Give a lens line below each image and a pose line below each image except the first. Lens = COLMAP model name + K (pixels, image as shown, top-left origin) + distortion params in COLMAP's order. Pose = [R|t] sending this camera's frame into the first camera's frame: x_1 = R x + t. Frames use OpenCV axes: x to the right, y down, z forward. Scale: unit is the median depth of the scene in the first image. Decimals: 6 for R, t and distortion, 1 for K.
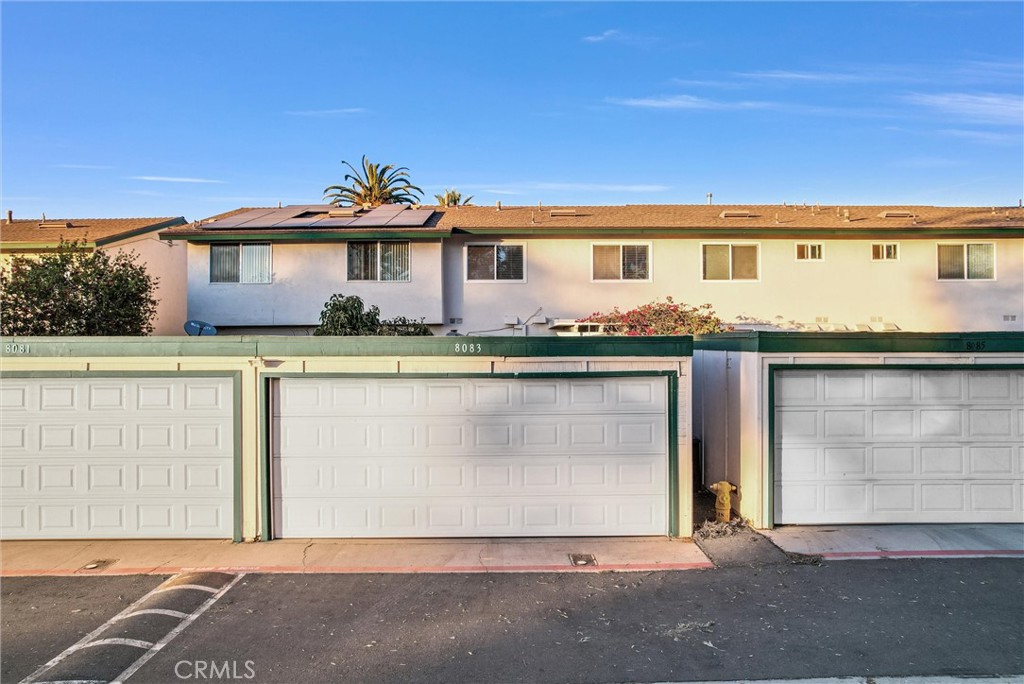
lens RADIAL K [[669.7, 0, 508.7], [0, 669.7, 345.9], [0, 0, 1]] dist [-0.040221, 0.018876]
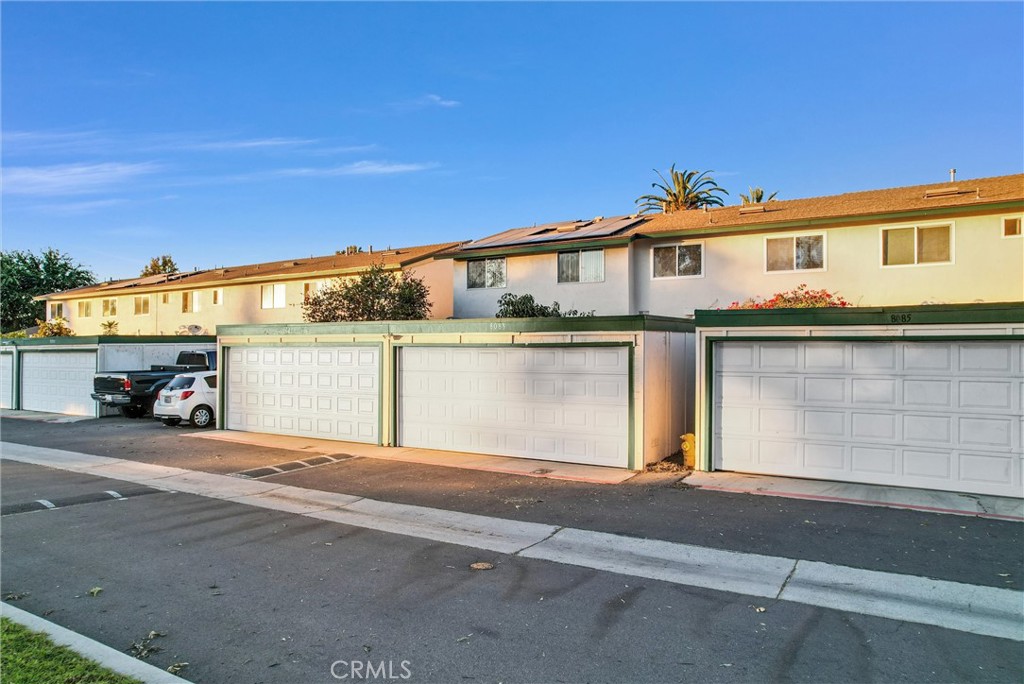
lens RADIAL K [[669.7, 0, 520.6], [0, 669.7, 344.4], [0, 0, 1]] dist [-0.040221, 0.018876]
pose [[0.851914, 0.000782, -0.523681, 0.645213], [-0.003125, 0.999989, -0.003591, 0.040874], [0.523673, 0.004696, 0.851907, -0.197269]]
